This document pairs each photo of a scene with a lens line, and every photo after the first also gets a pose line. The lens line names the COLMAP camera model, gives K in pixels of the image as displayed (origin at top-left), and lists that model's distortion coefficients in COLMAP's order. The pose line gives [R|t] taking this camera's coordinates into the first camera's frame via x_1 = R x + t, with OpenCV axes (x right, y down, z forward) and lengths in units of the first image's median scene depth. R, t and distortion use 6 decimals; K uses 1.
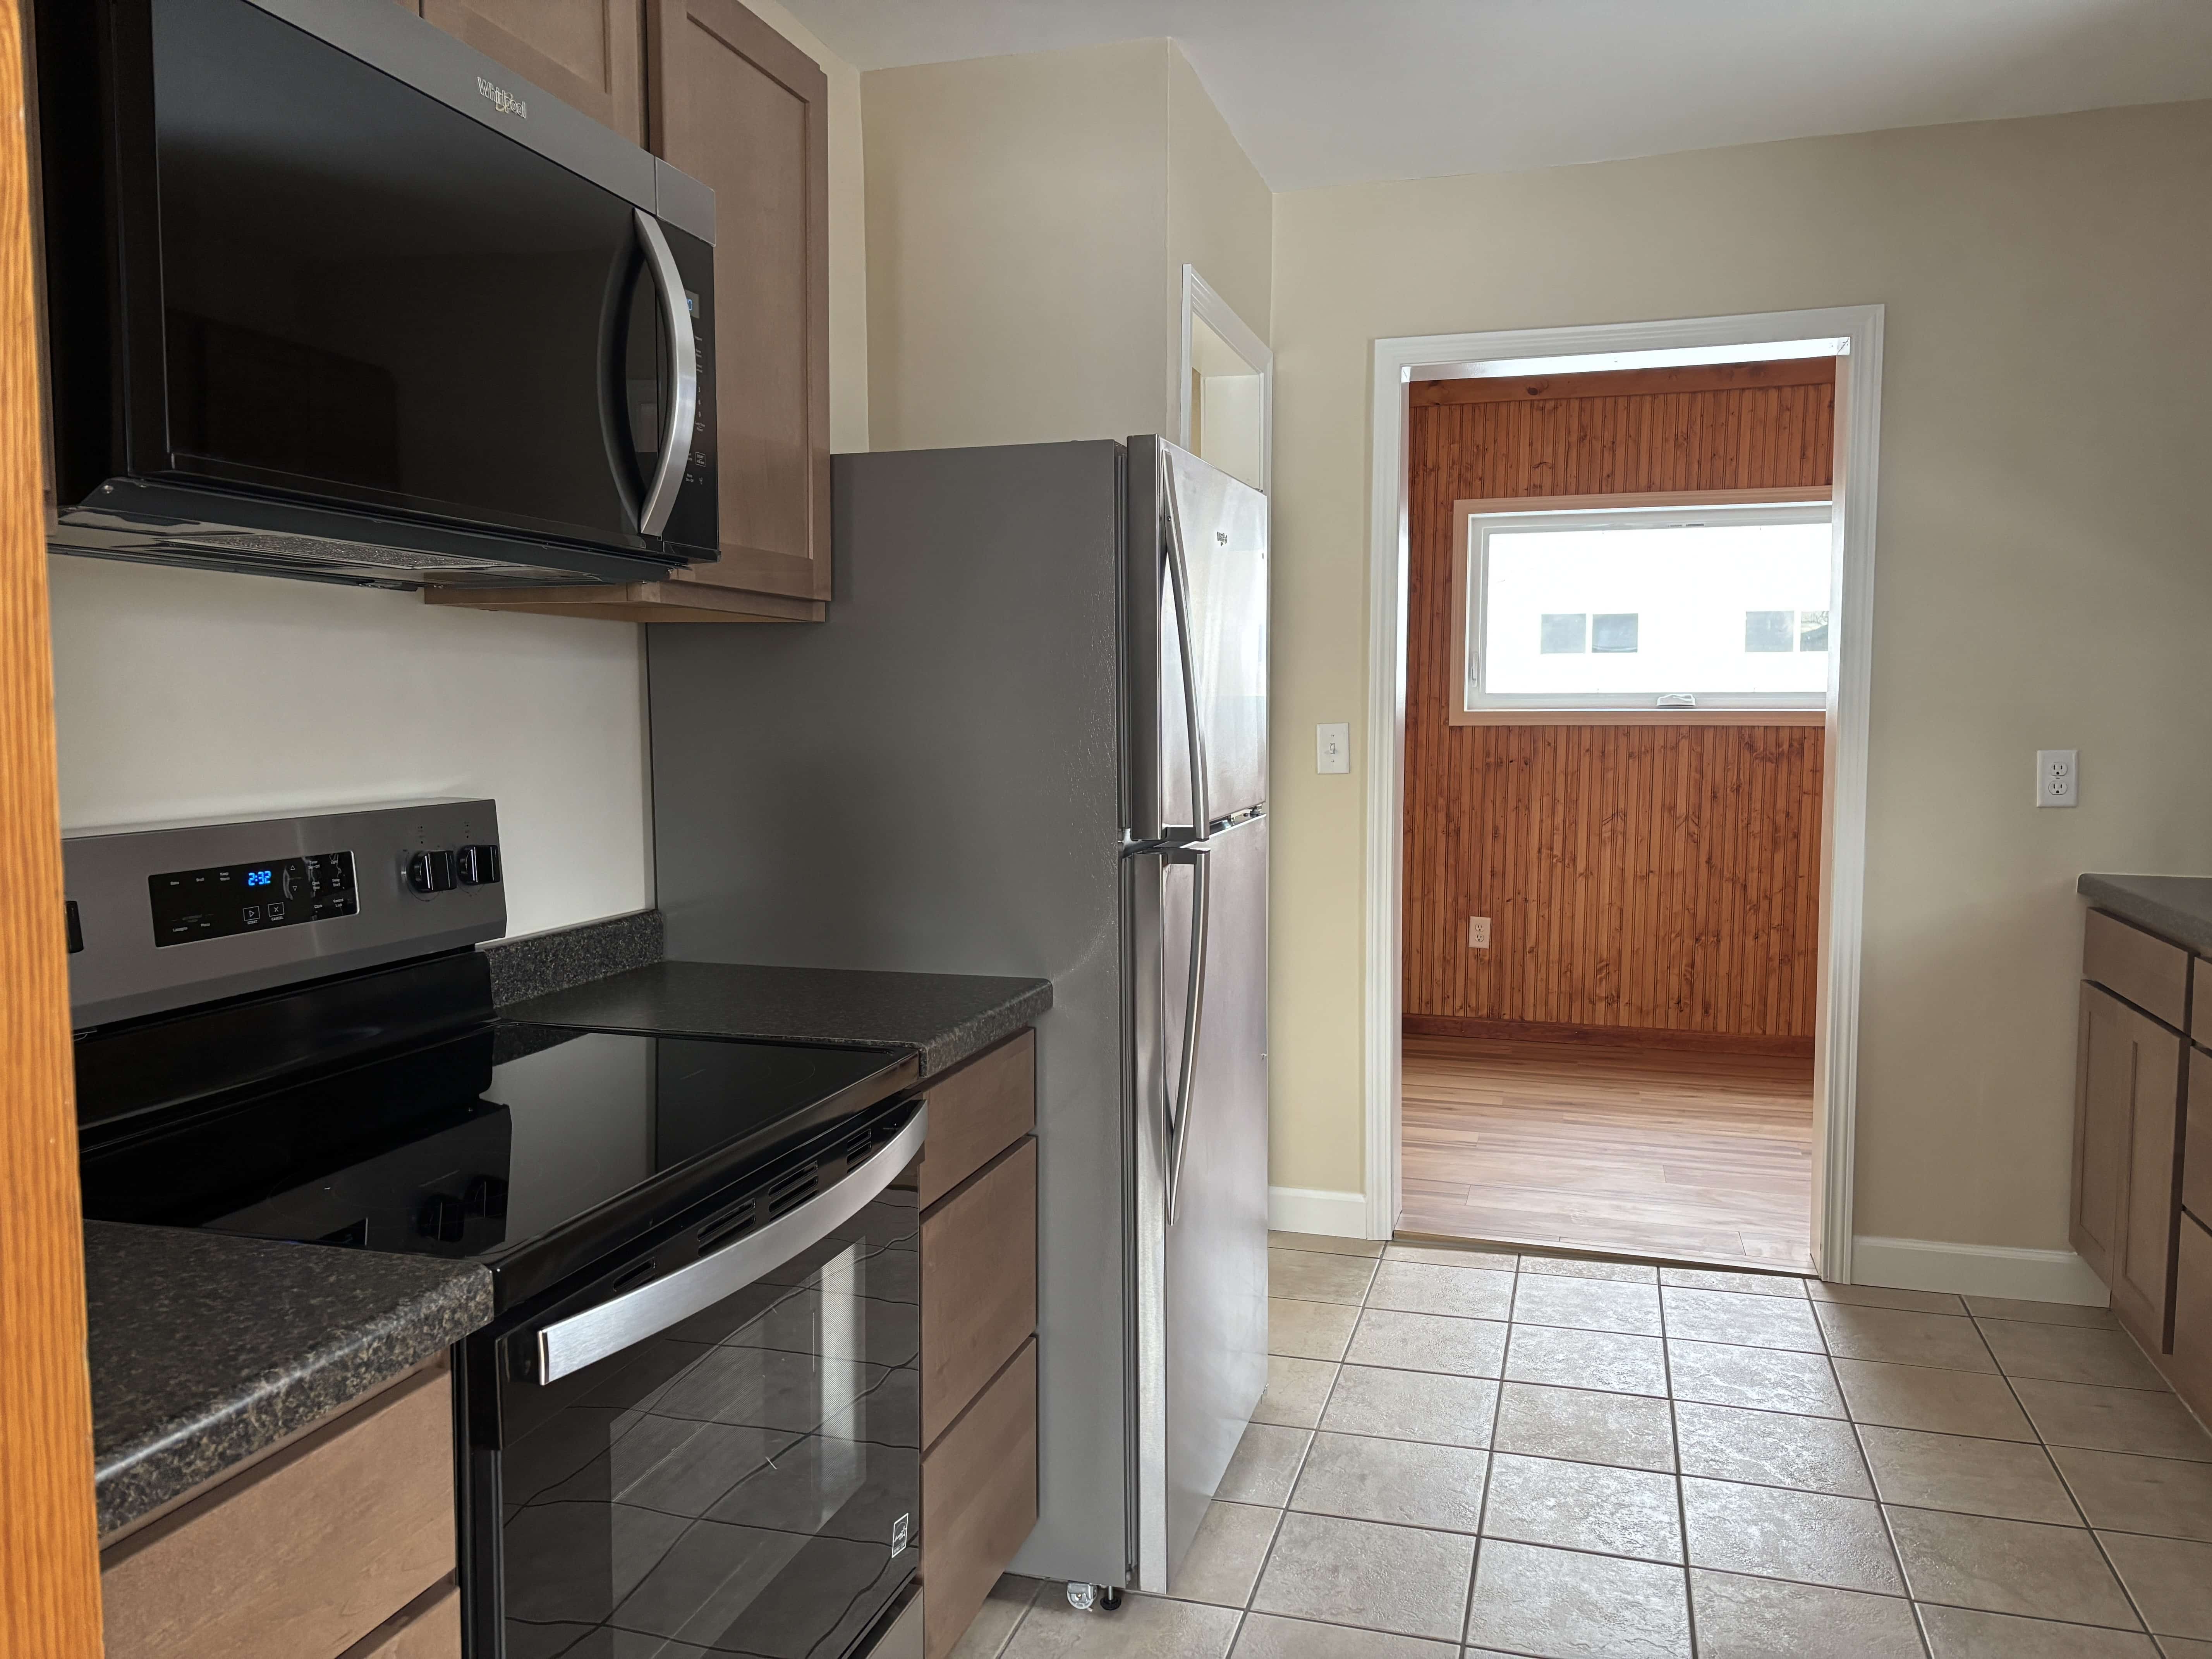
lens RADIAL K [[1683.7, 0, 1077.4], [0, 1683.7, 847.2], [0, 0, 1]] dist [0.071403, -0.065324]
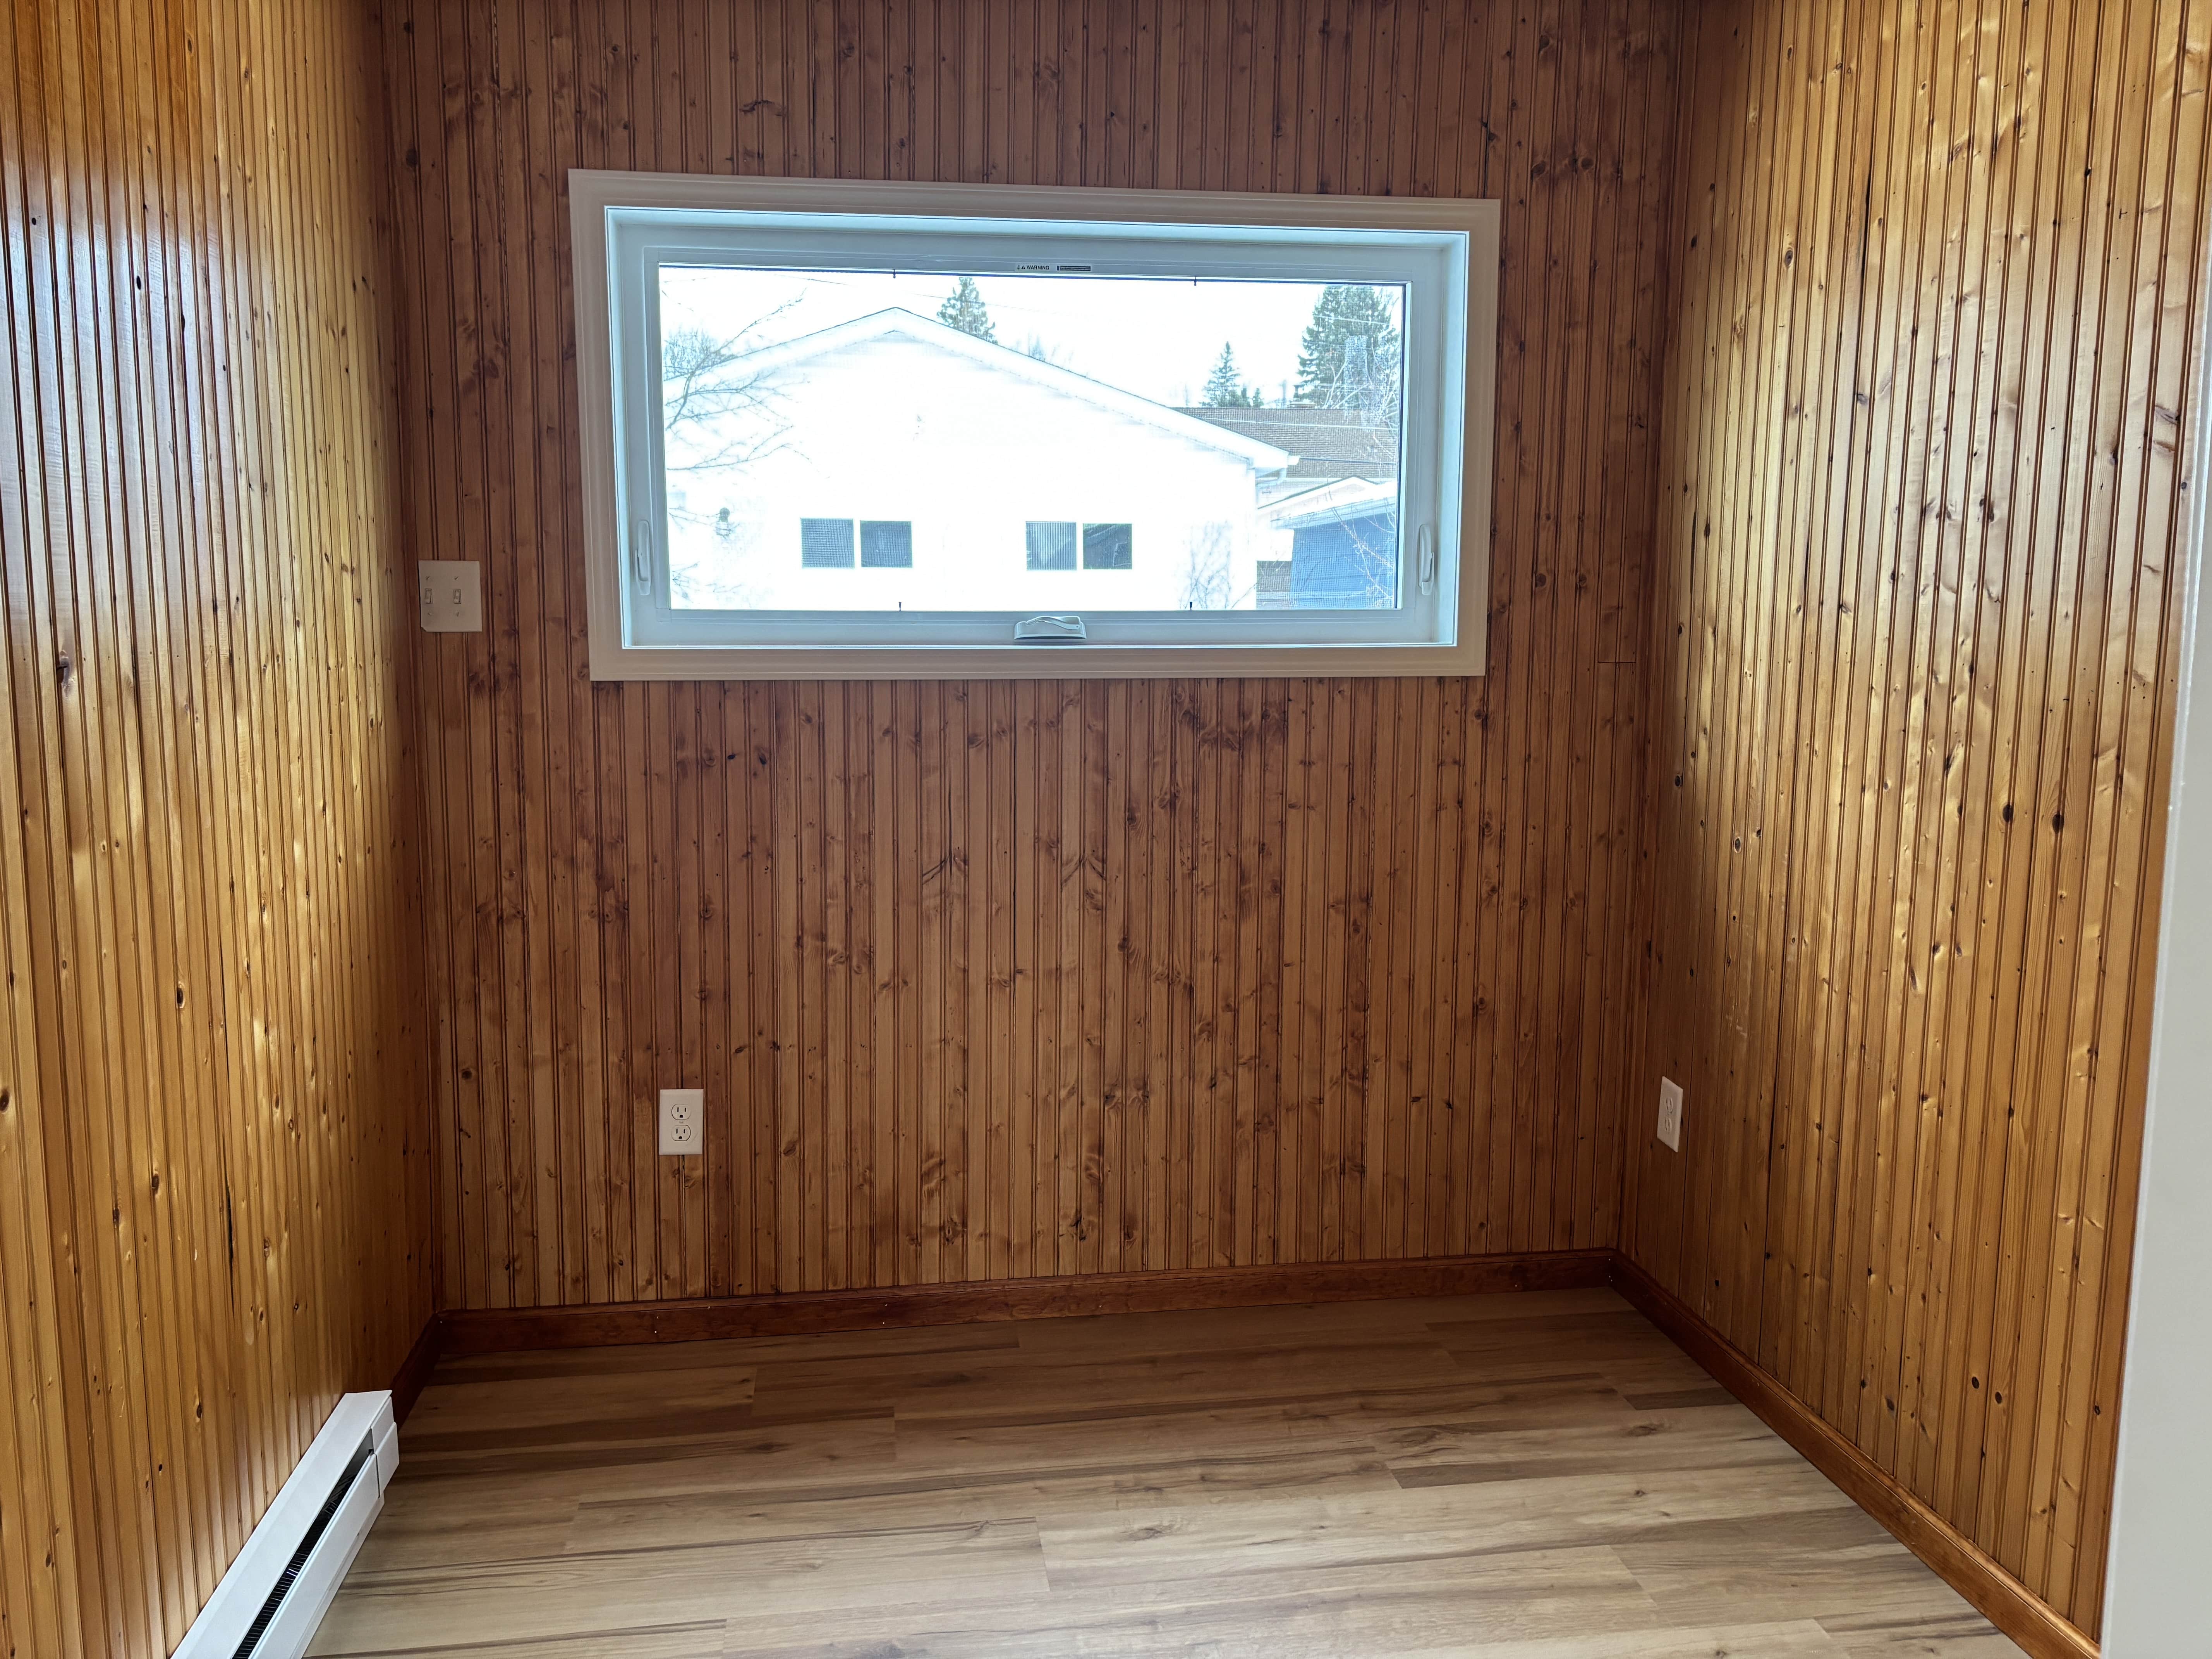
lens RADIAL K [[1683.7, 0, 1117.2], [0, 1683.7, 787.2], [0, 0, 1]] dist [0.071403, -0.065324]
pose [[0.902390, -0.043584, 0.428710, 0.157588], [0.039452, 0.999050, 0.018525, -0.048459], [-0.429110, 0.000197, 0.903252, 0.551533]]
